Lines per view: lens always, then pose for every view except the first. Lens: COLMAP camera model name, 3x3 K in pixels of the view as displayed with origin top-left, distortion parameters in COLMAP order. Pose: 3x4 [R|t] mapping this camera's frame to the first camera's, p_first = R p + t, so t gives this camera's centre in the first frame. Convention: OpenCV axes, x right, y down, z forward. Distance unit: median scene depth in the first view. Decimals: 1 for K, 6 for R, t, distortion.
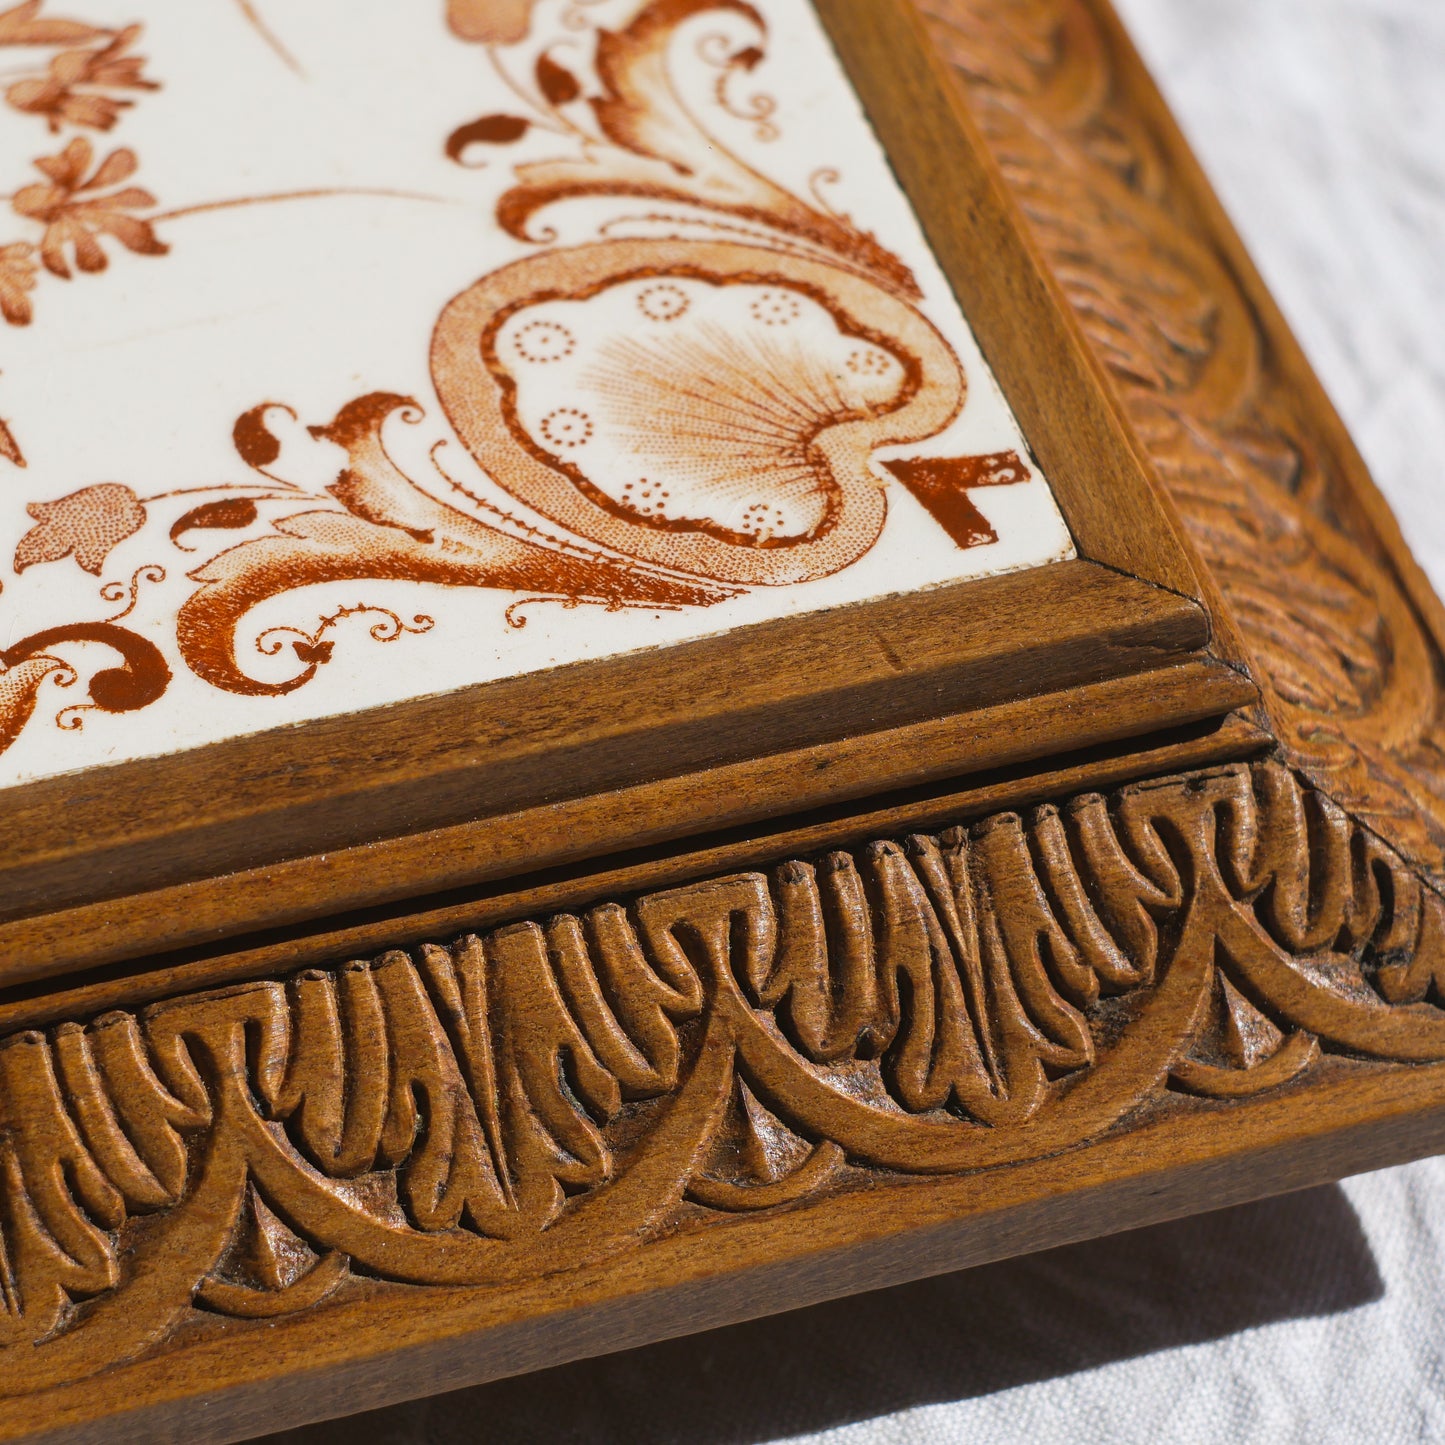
lens RADIAL K [[7278.1, 0, 722.5], [0, 7278.1, 722.5], [0, 0, 1]] dist [-0.008935, -3.386101]
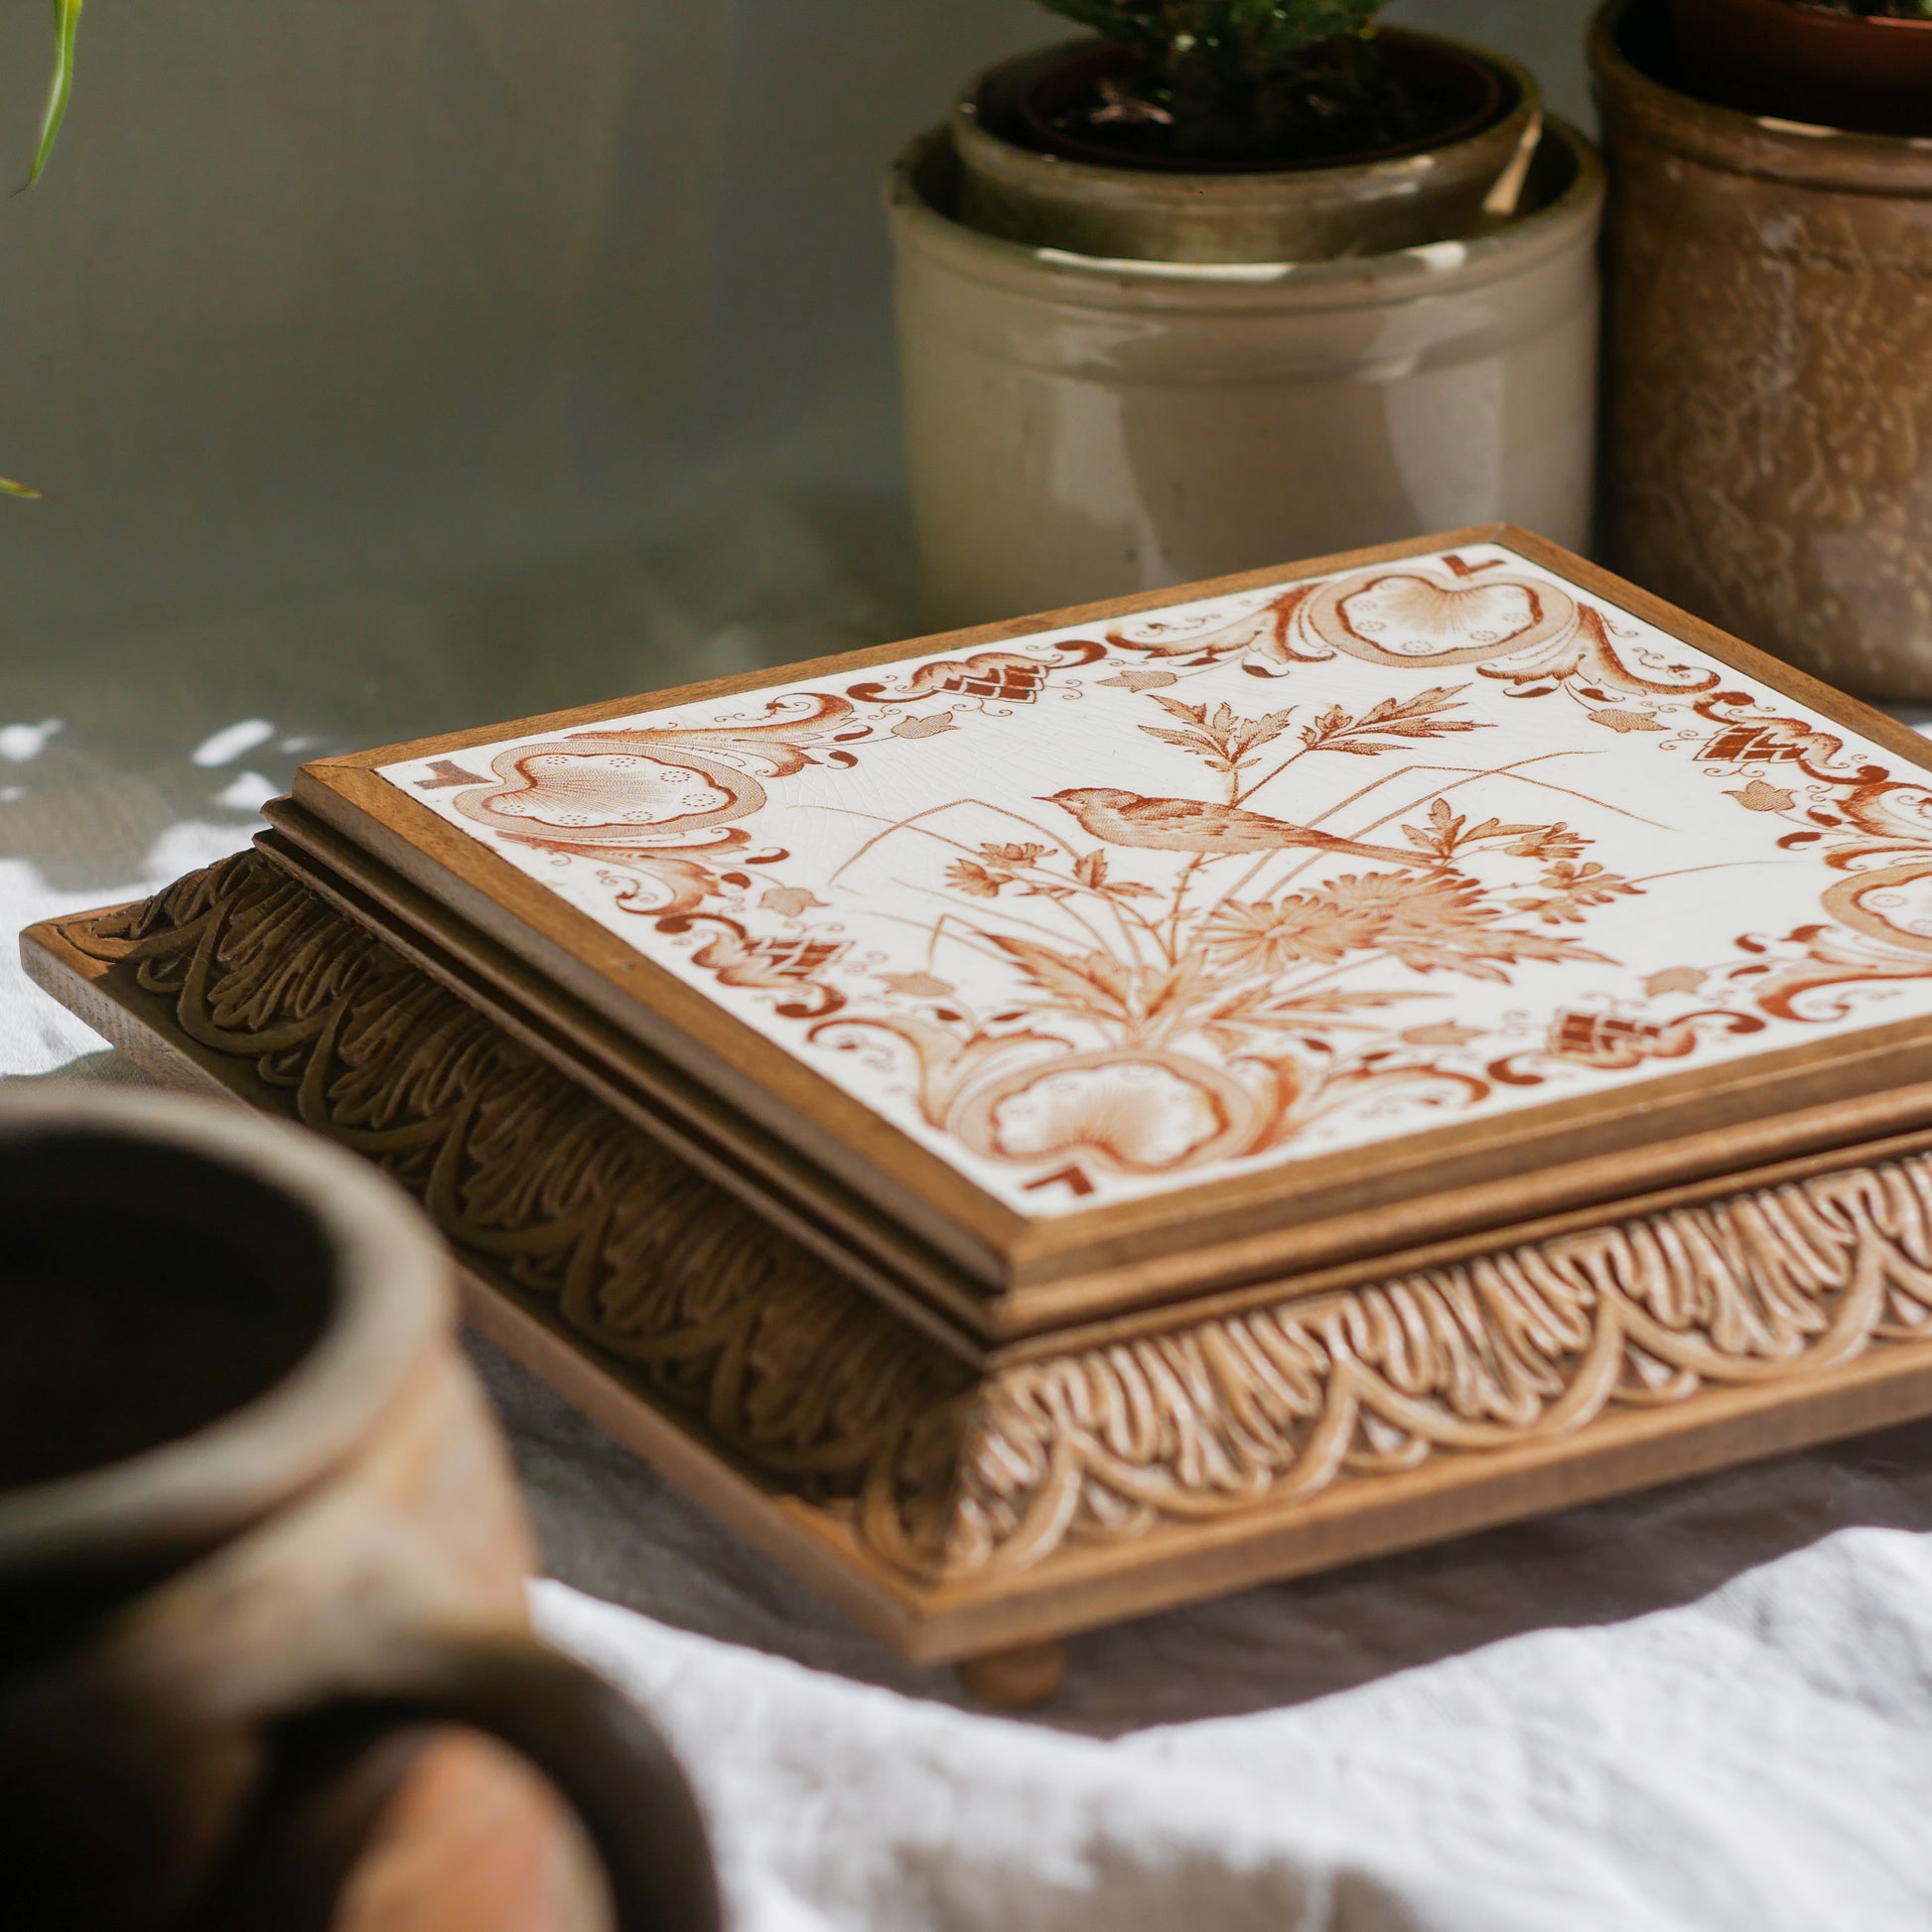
lens RADIAL K [[9277.6, 0, 966.0], [0, 9277.6, 966.0], [0, 0, 1]] dist [0.040846, 3.304063]
pose [[0.978401, -0.096214, 0.182958, -0.633617], [0.164151, 0.899568, -0.404761, 0.801755], [-0.125640, 0.426051, 0.895932, -0.886866]]
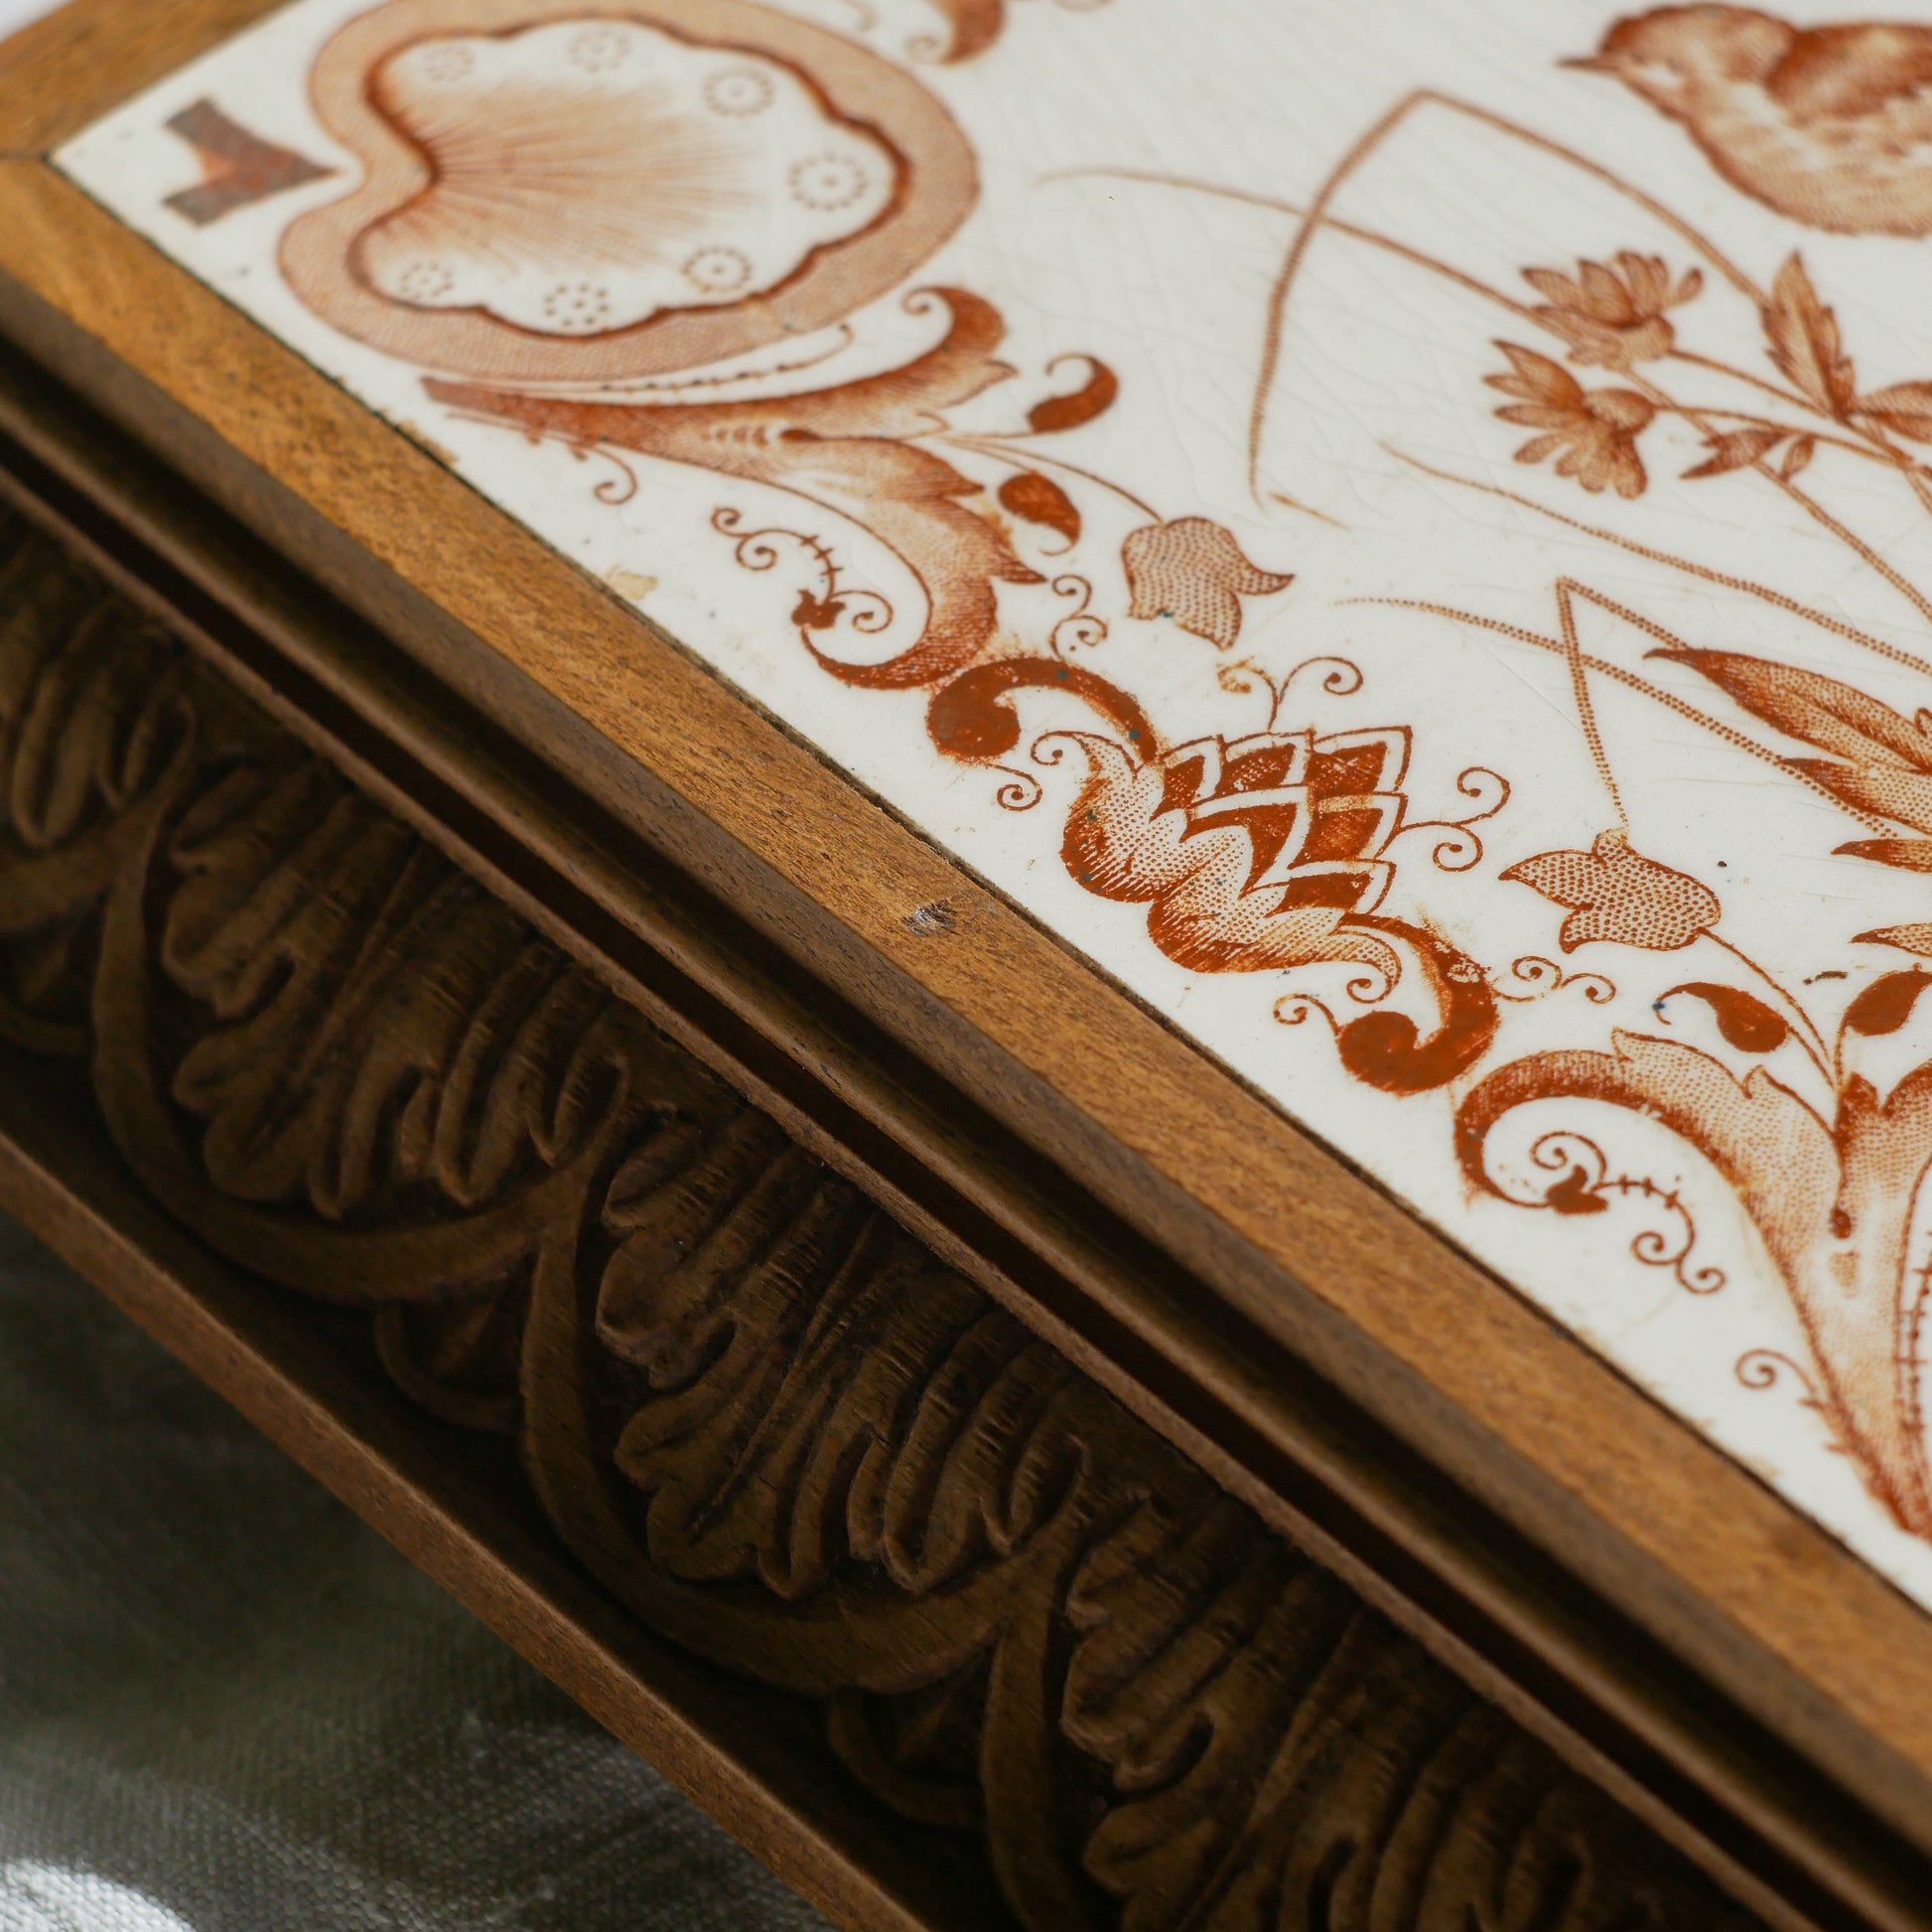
lens RADIAL K [[9277.6, 0, 966.0], [0, 9277.6, 966.0], [0, 0, 1]] dist [0.040846, 3.304063]
pose [[0.905060, -0.323956, 0.275533, -0.570204], [0.322305, 0.945174, 0.052588, -0.117720], [-0.277463, 0.041211, 0.959852, 0.156309]]
